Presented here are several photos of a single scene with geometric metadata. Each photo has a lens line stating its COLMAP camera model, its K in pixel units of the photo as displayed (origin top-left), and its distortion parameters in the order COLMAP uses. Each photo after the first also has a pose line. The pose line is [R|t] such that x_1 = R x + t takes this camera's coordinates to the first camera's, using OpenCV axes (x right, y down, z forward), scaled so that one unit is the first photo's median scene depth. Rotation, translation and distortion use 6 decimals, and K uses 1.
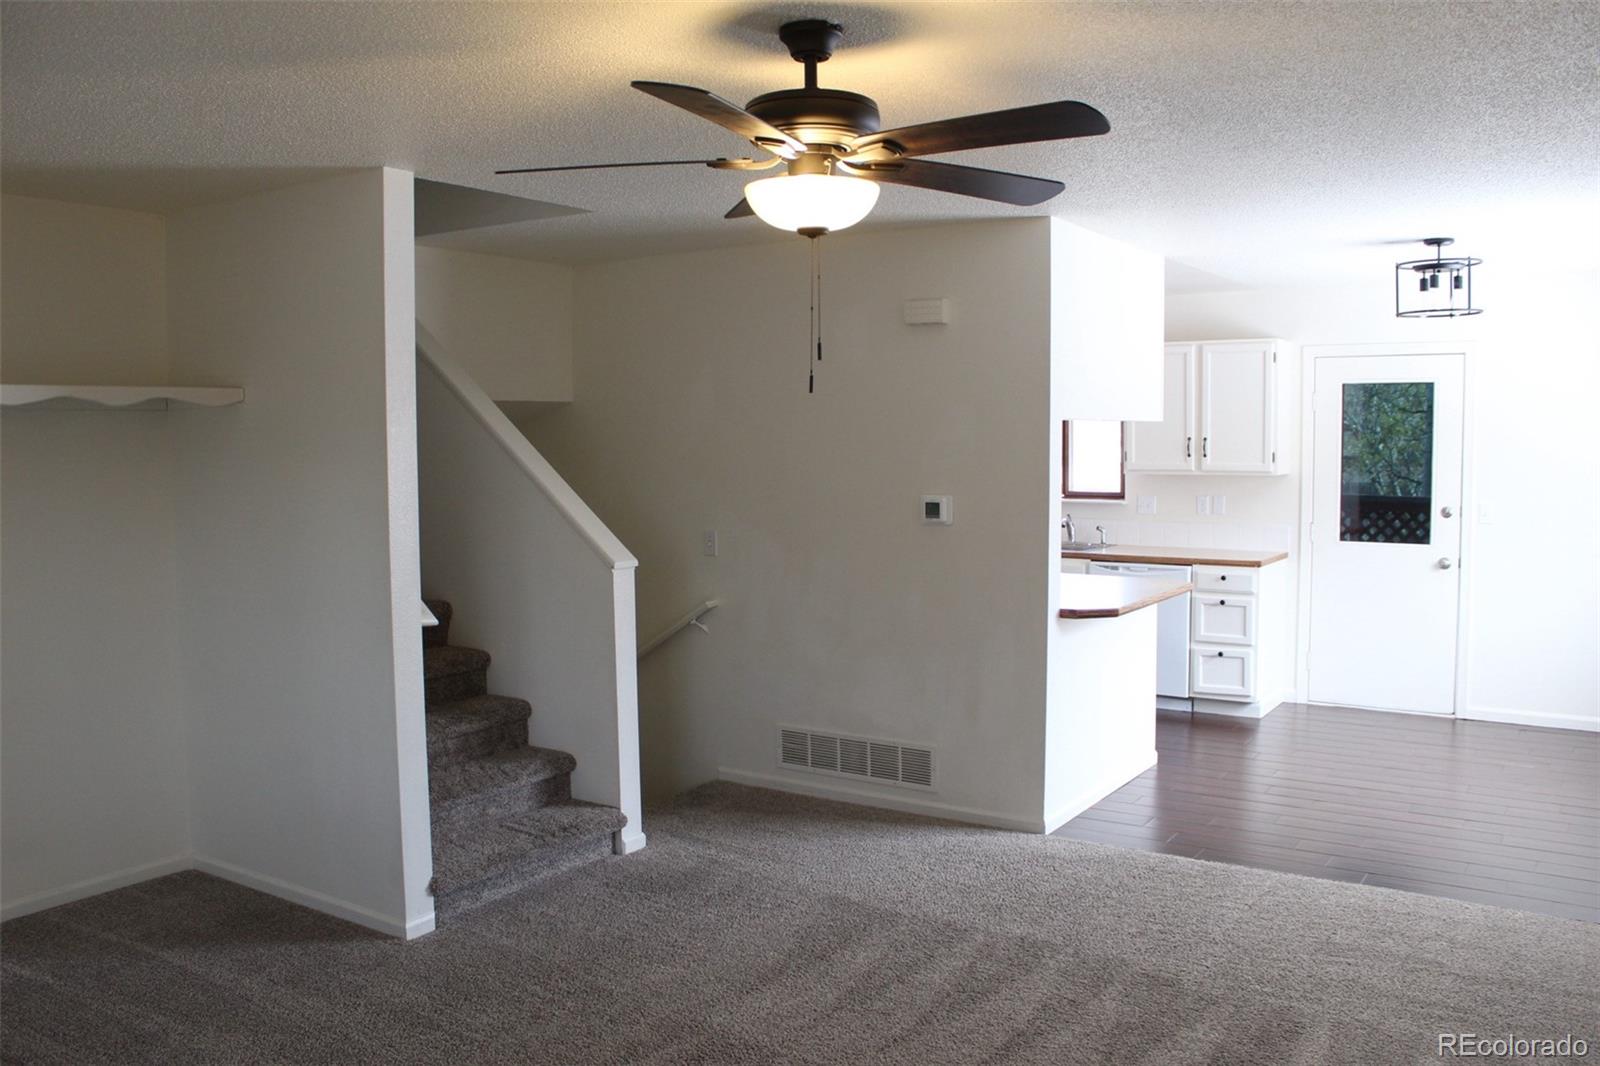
lens RADIAL K [[1329.6, 0, 800.0], [0, 1329.6, 533.0], [0, 0, 1]] dist [-0.164603, 0.147190]
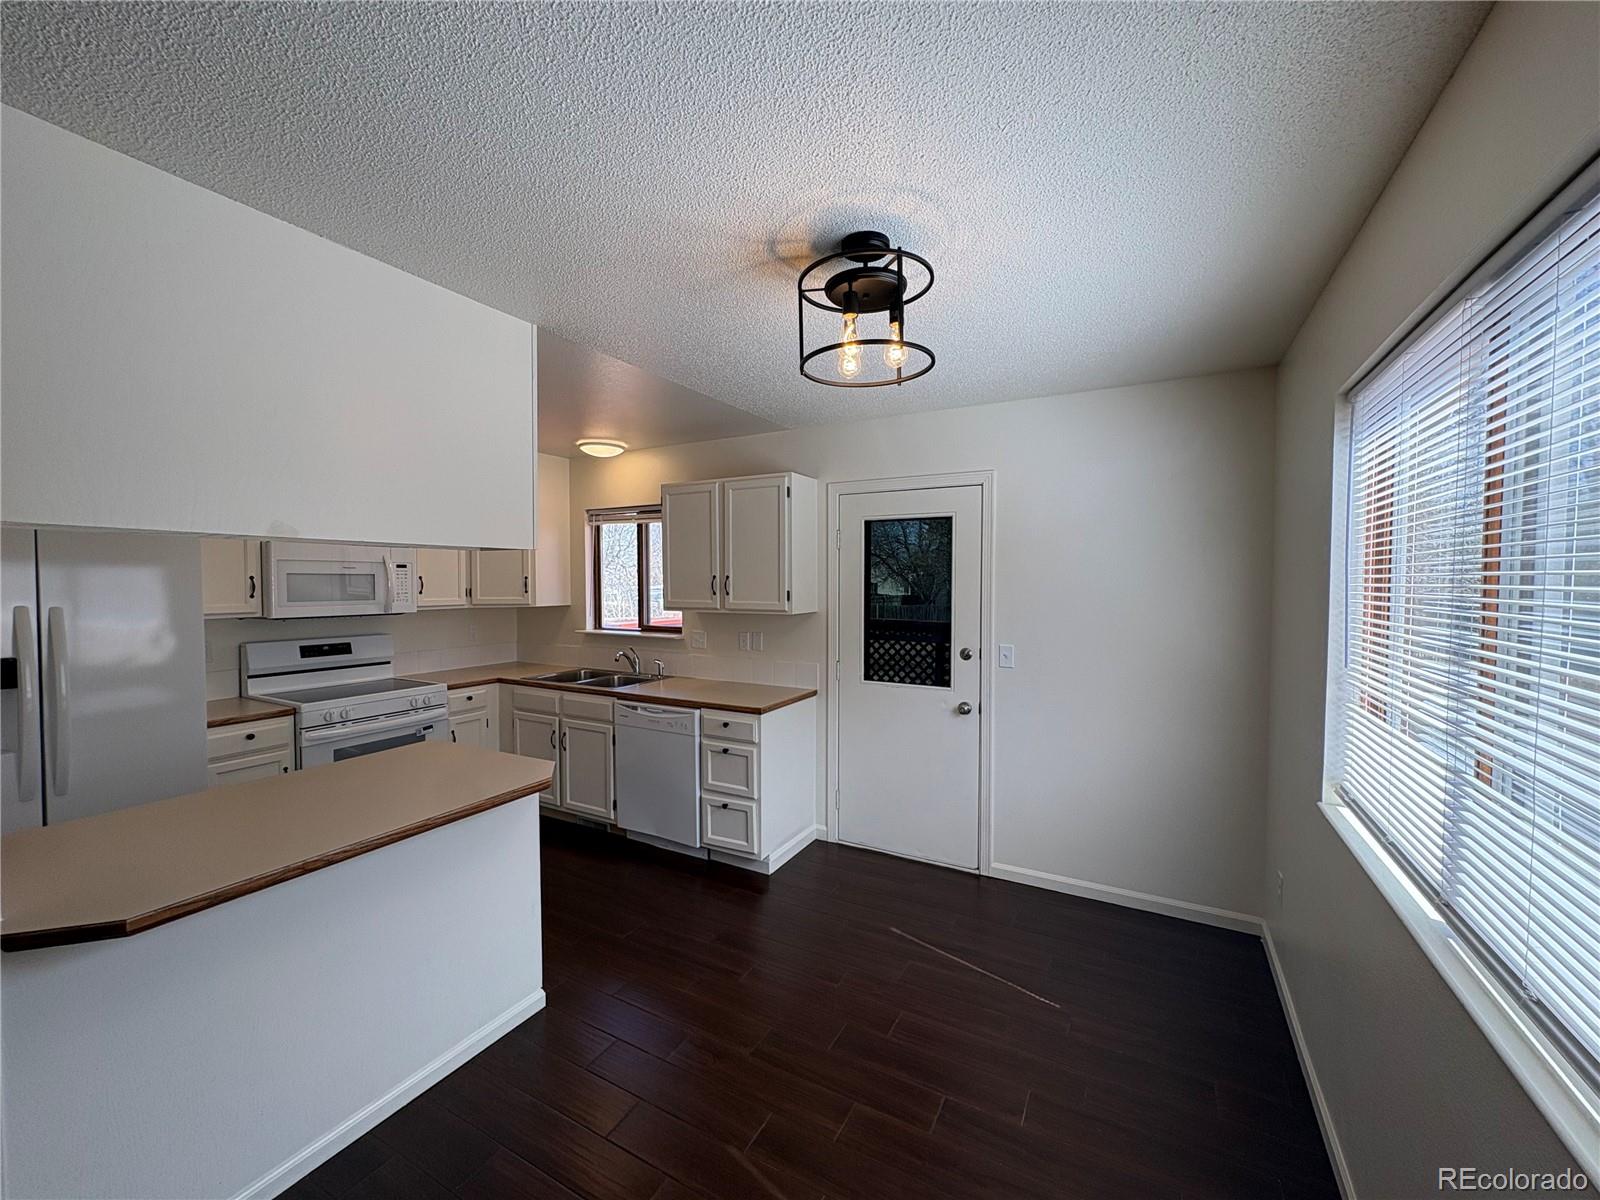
lens RADIAL K [[632.6, 0, 800.0], [0, 632.6, 600.0], [0, 0, 1]] dist [-0.022962, 0.000049]
pose [[0.995712, 0.002721, 0.092465, 0.329471], [0.001441, 0.998990, -0.044918, -0.033656], [-0.092494, 0.044859, 0.994702, 0.535621]]
